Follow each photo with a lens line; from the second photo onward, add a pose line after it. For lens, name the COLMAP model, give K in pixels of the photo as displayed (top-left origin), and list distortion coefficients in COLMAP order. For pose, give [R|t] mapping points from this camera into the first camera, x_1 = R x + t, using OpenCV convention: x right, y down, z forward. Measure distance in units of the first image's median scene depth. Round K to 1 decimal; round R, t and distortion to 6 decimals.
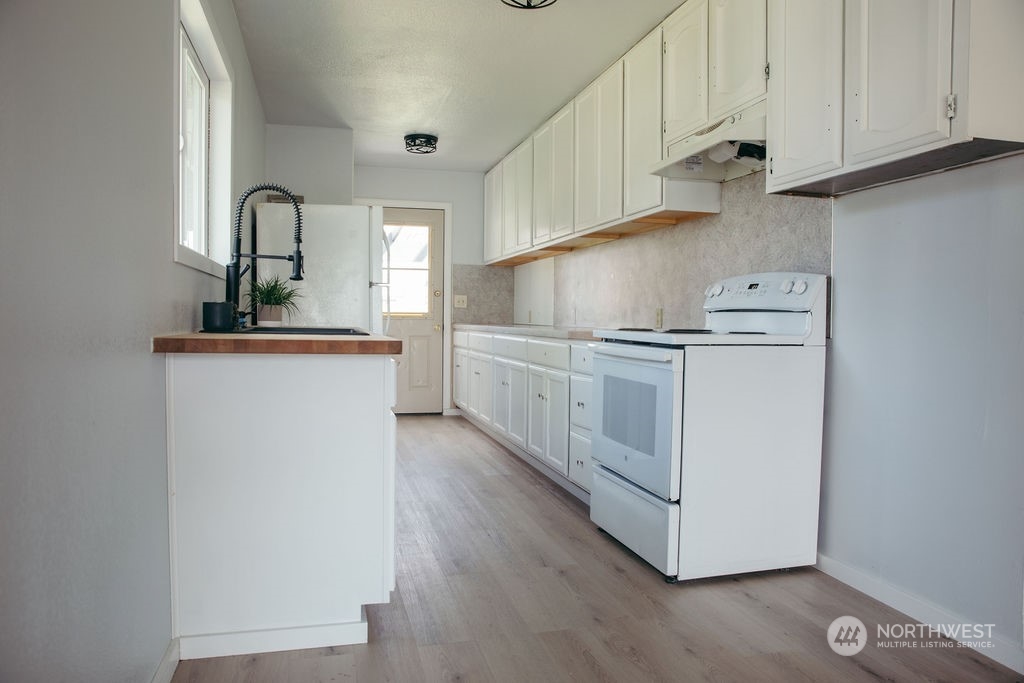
lens RADIAL K [[690.9, 0, 521.2], [0, 690.9, 339.9], [0, 0, 1]] dist [-0.086870, 0.089999]
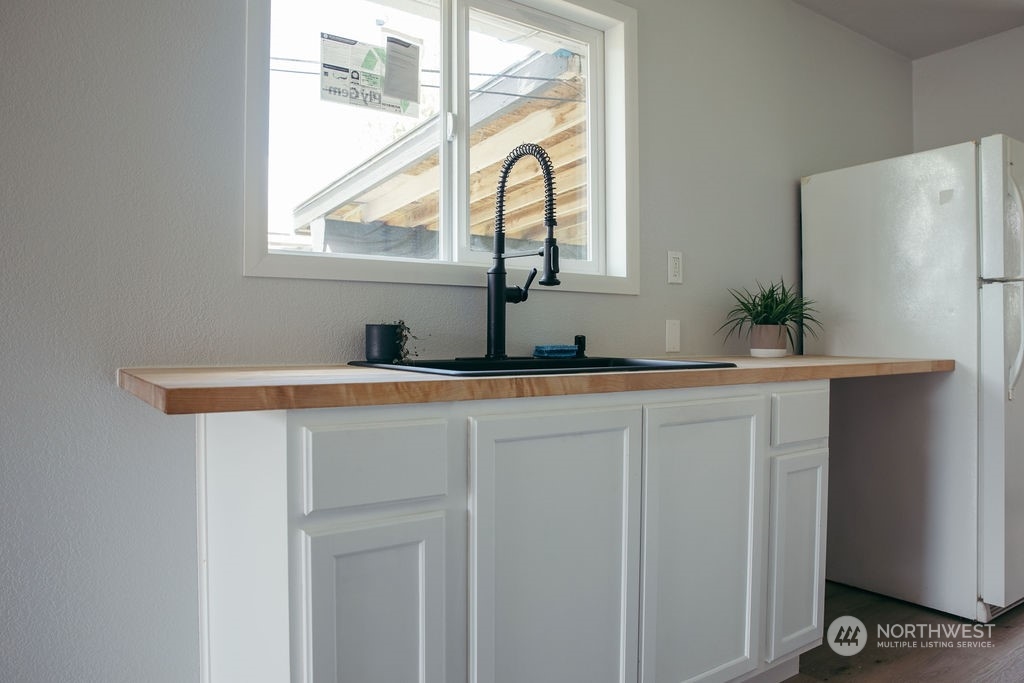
lens RADIAL K [[715.6, 0, 512.9], [0, 715.6, 345.9], [0, 0, 1]] dist [-0.103751, 0.069764]
pose [[0.331309, -0.005511, -0.943506, 0.151664], [-0.024272, 0.999602, -0.014361, -0.011063], [0.943210, 0.027658, 0.331043, 0.399377]]
